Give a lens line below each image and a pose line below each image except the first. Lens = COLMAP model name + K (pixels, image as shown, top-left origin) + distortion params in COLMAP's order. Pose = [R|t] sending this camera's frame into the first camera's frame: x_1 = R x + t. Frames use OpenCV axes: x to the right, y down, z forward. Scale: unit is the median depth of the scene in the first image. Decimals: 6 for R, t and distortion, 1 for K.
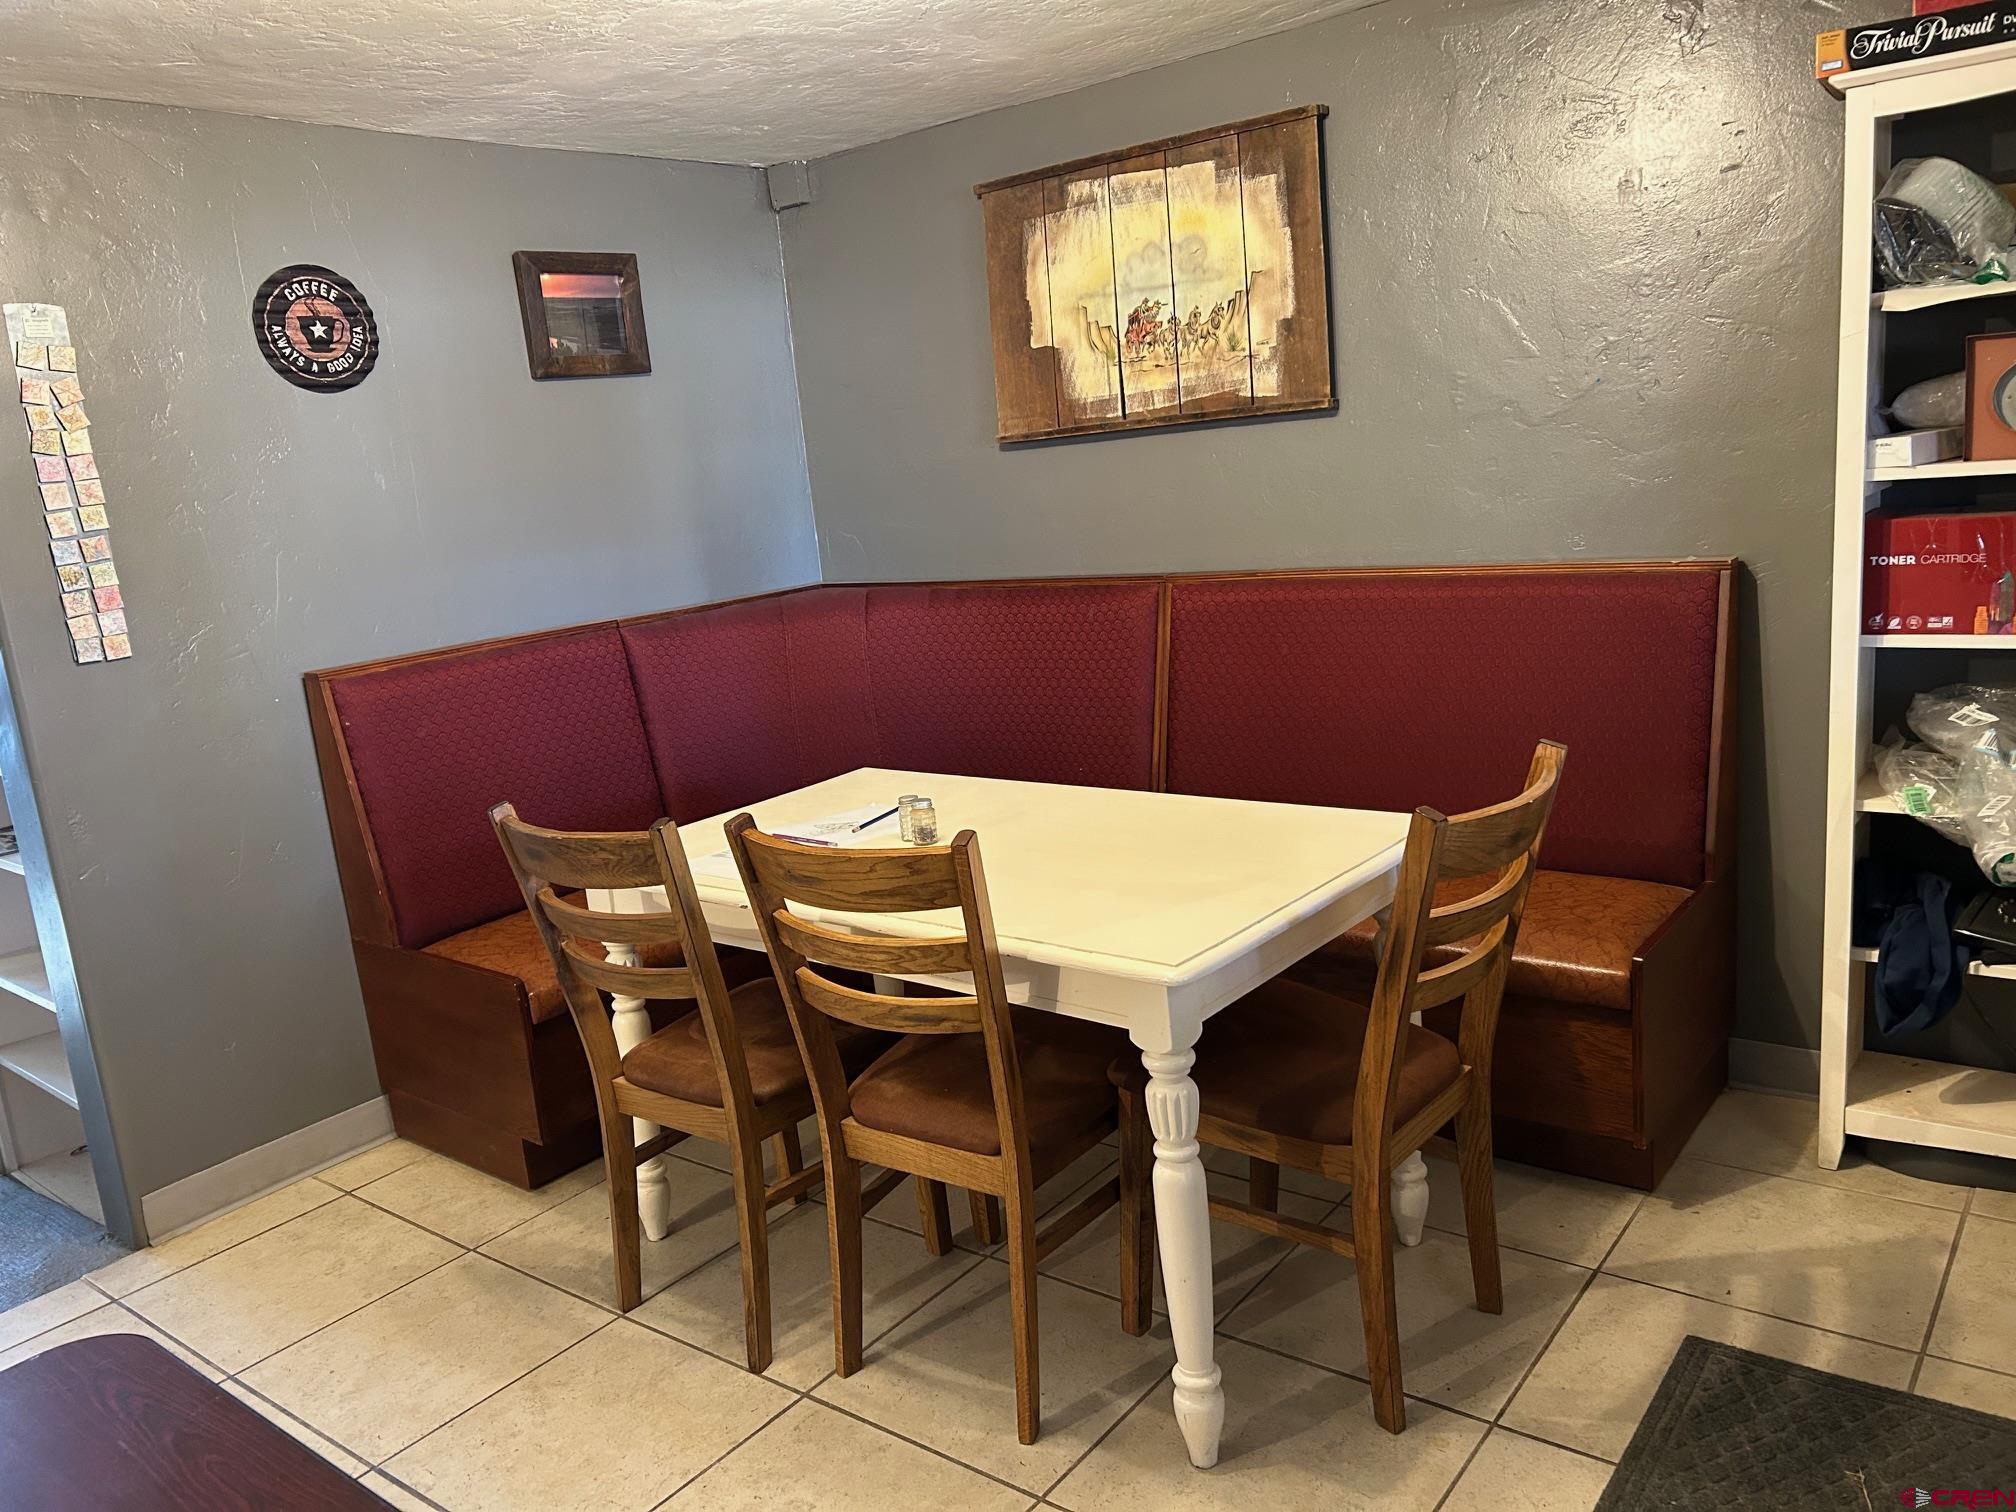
lens RADIAL K [[1482.2, 0, 1007.4], [0, 1482.2, 794.6], [0, 0, 1]] dist [0.063625, -0.067990]
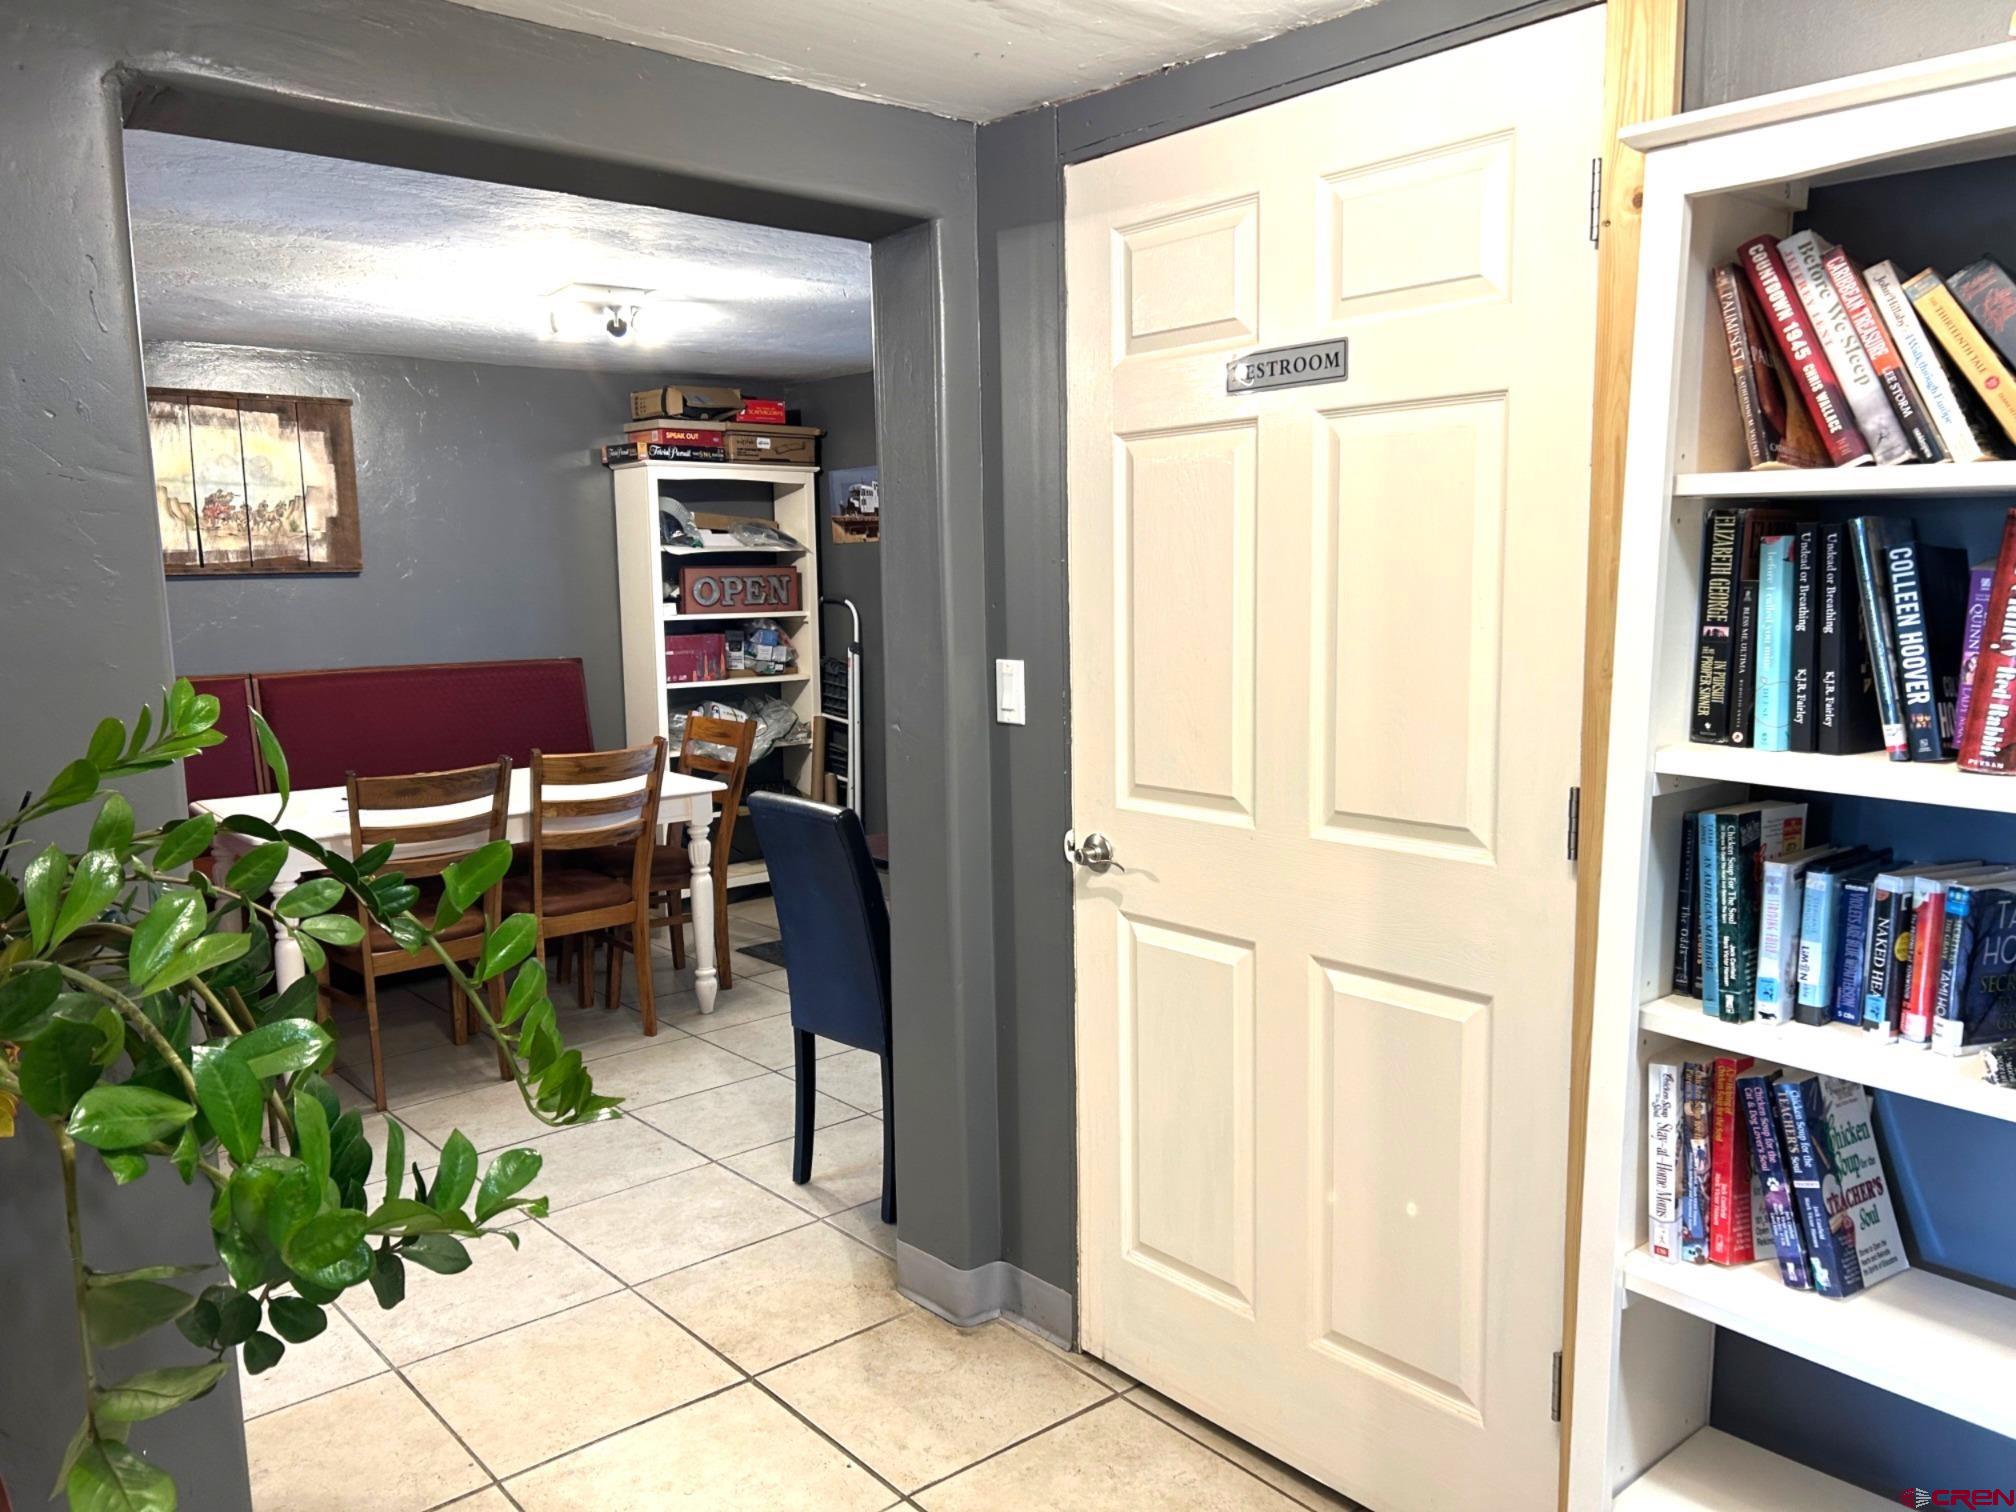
lens RADIAL K [[1482.2, 0, 1007.4], [0, 1482.2, 794.6], [0, 0, 1]] dist [0.063625, -0.067990]
pose [[0.190985, -0.054874, 0.980058, -1.259860], [0.229264, 0.973315, 0.009820, 0.127453], [-0.954444, 0.222817, 0.198469, 0.033059]]
